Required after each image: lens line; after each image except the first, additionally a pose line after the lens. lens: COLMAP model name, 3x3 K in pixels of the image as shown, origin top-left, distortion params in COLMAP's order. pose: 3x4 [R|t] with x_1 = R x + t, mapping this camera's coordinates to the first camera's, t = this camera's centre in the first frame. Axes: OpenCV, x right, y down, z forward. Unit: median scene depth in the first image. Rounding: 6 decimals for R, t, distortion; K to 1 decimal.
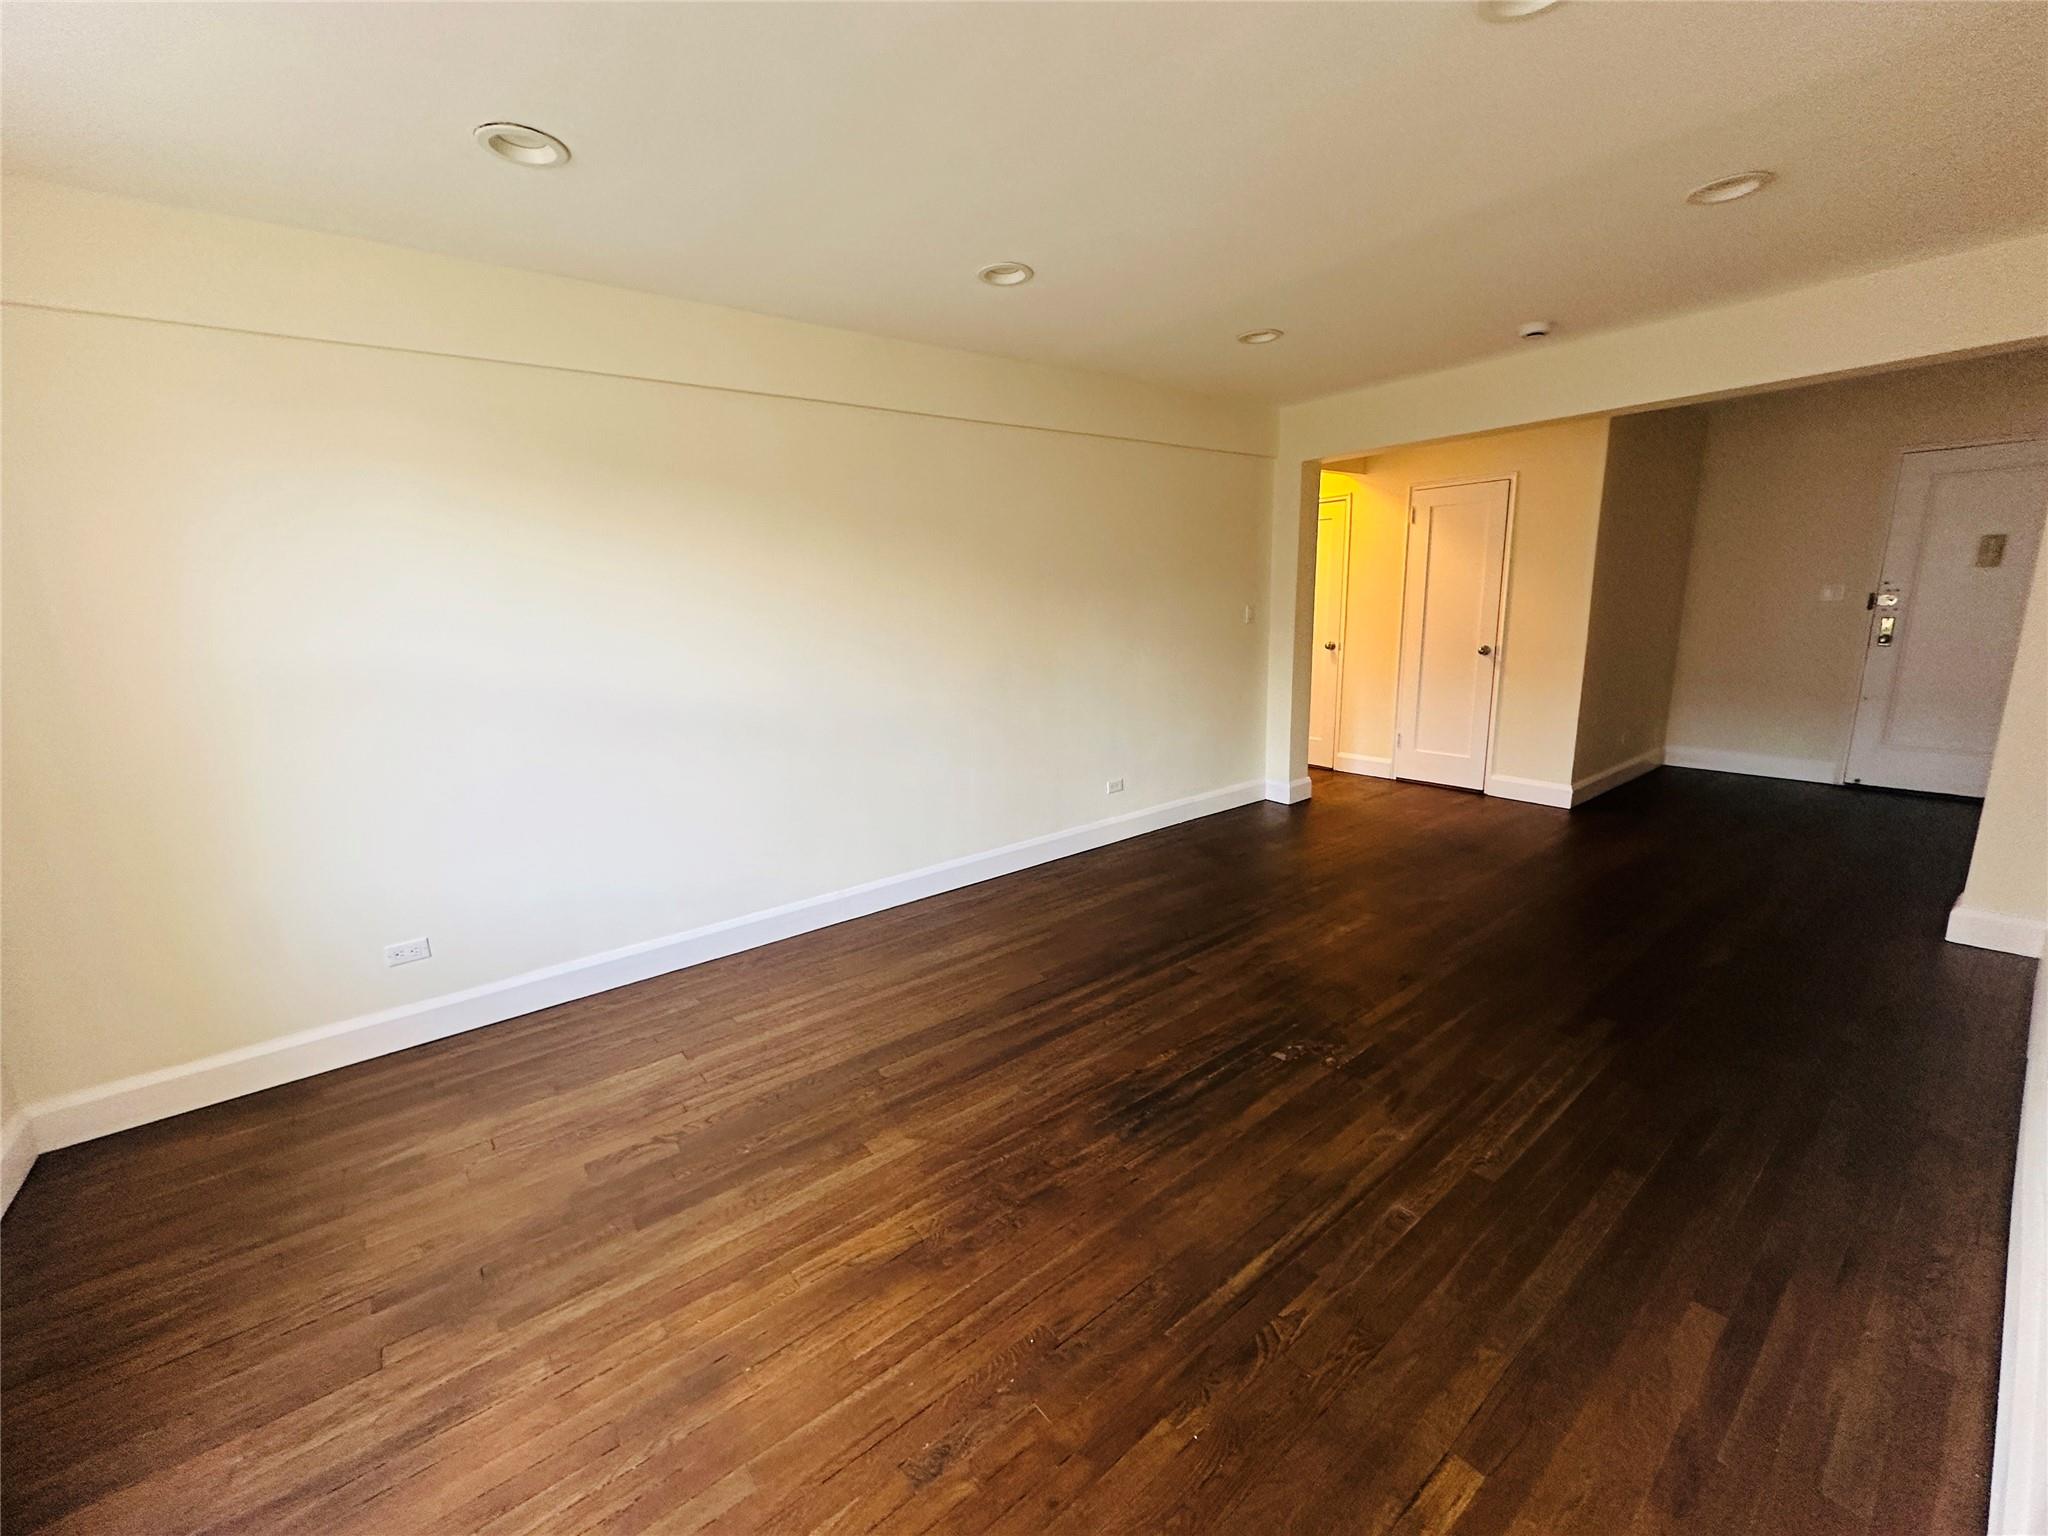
lens RADIAL K [[813.6, 0, 1024.0], [0, 813.6, 768.0], [0, 0, 1]] dist [0.000358, -0.000092]
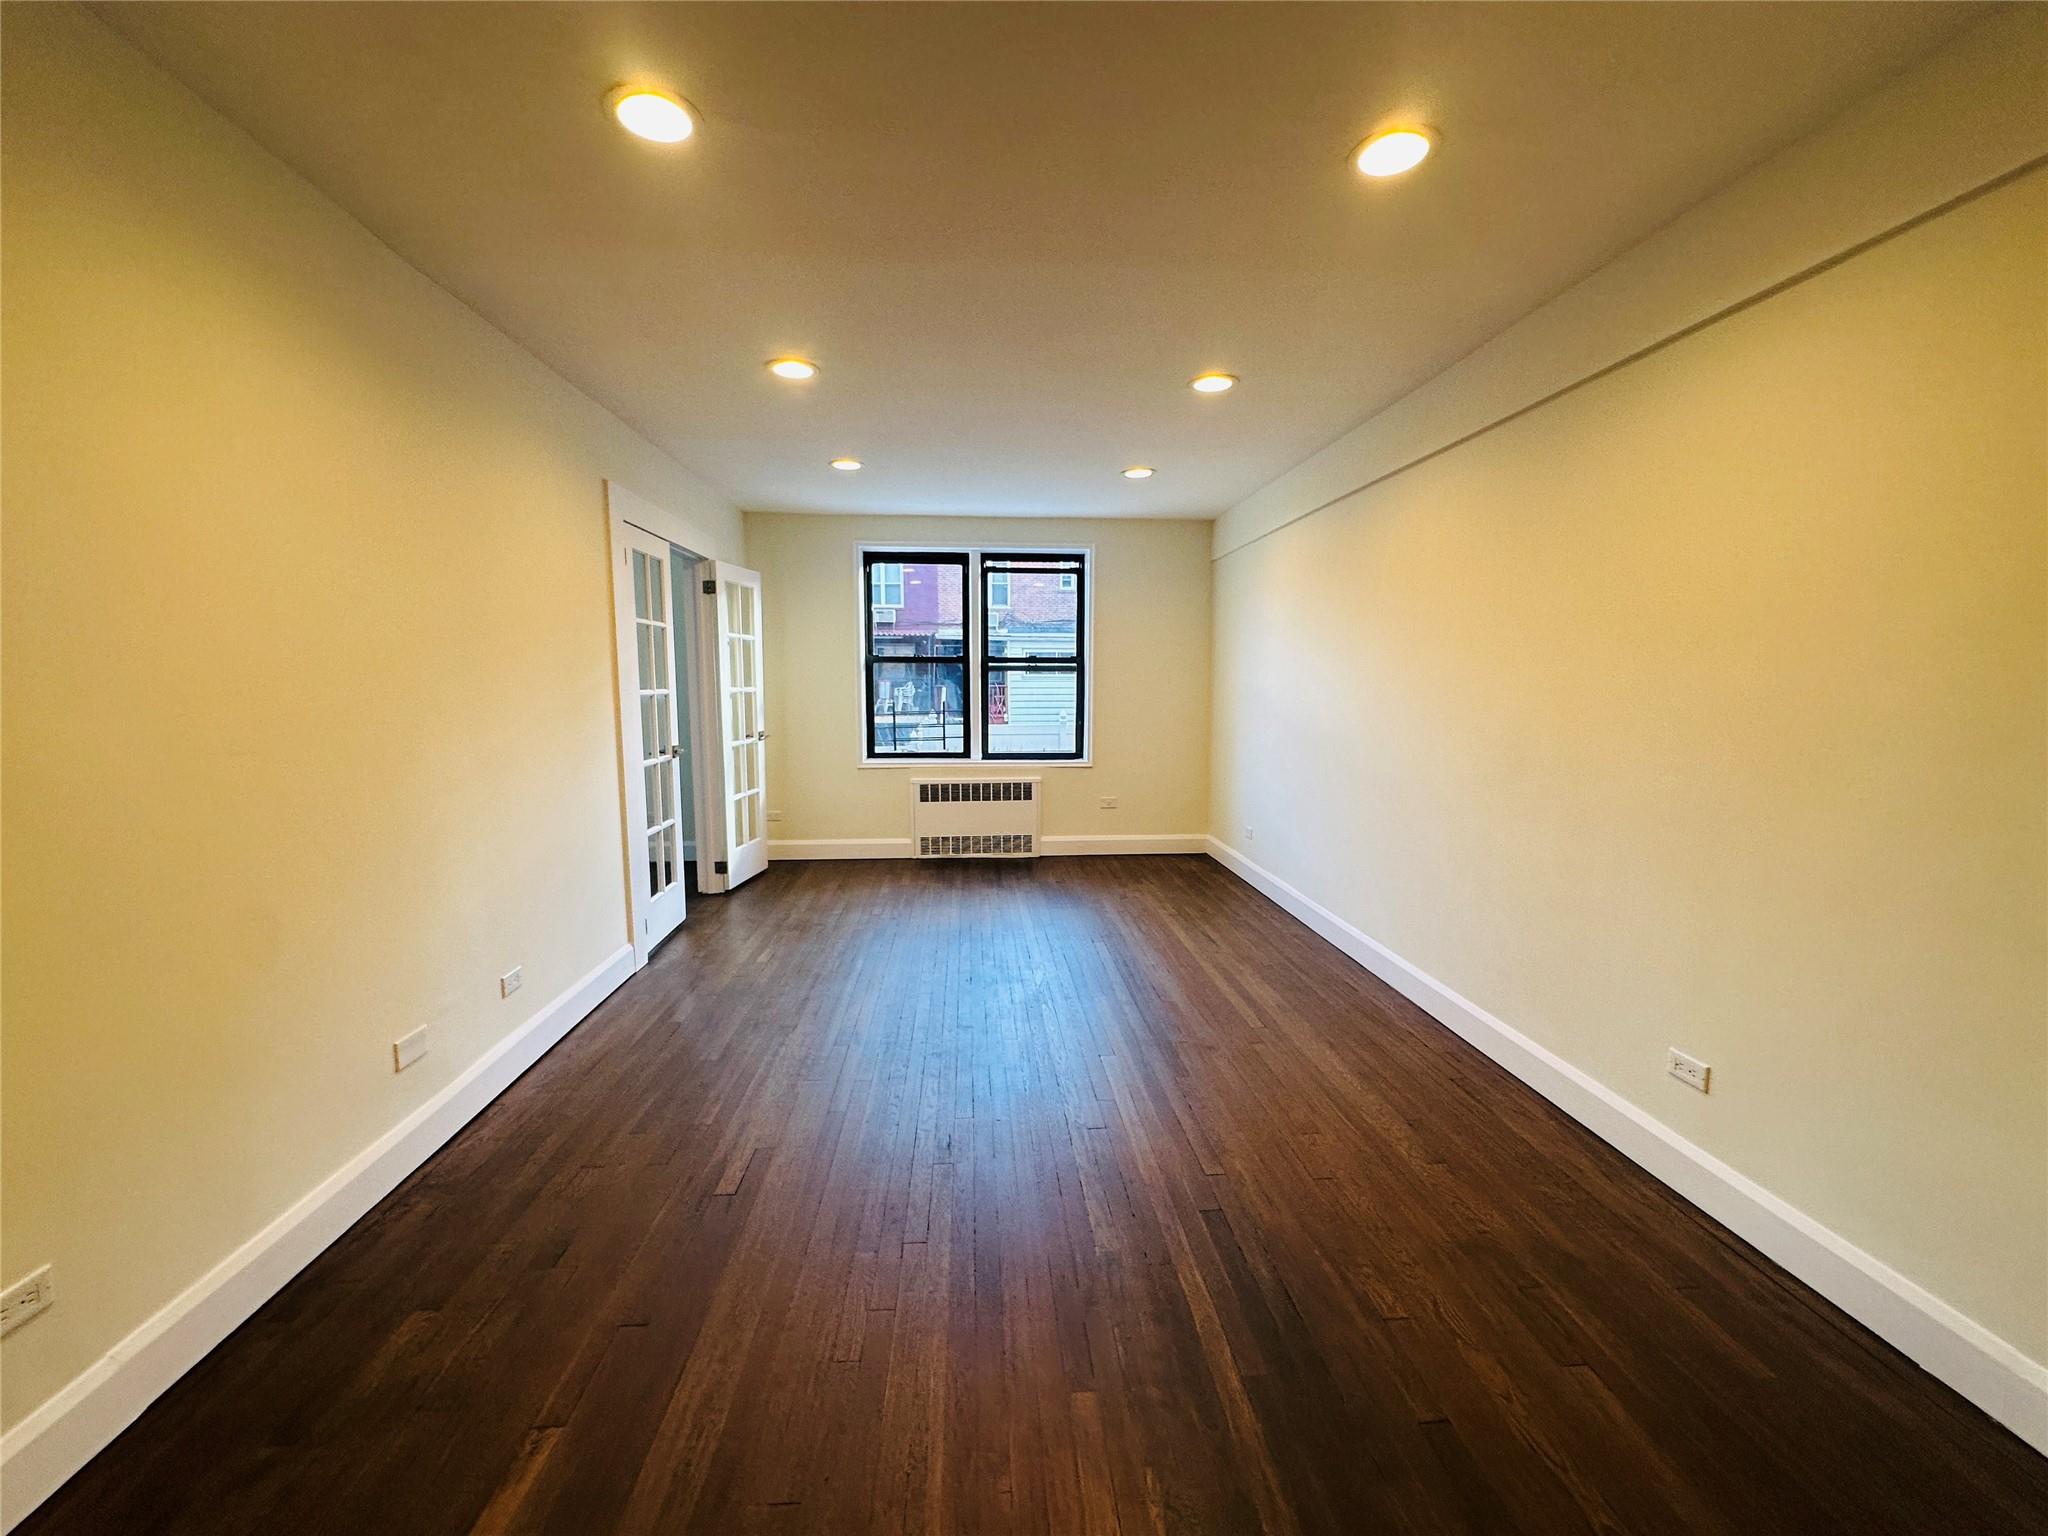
lens RADIAL K [[813.6, 0, 1024.0], [0, 813.6, 768.0], [0, 0, 1]] dist [0.000358, -0.000092]
pose [[-0.567001, 0.121919, -0.814645, 0.898836], [-0.154516, 0.955687, 0.250572, -0.263844], [0.809095, 0.267950, -0.523037, 1.213031]]
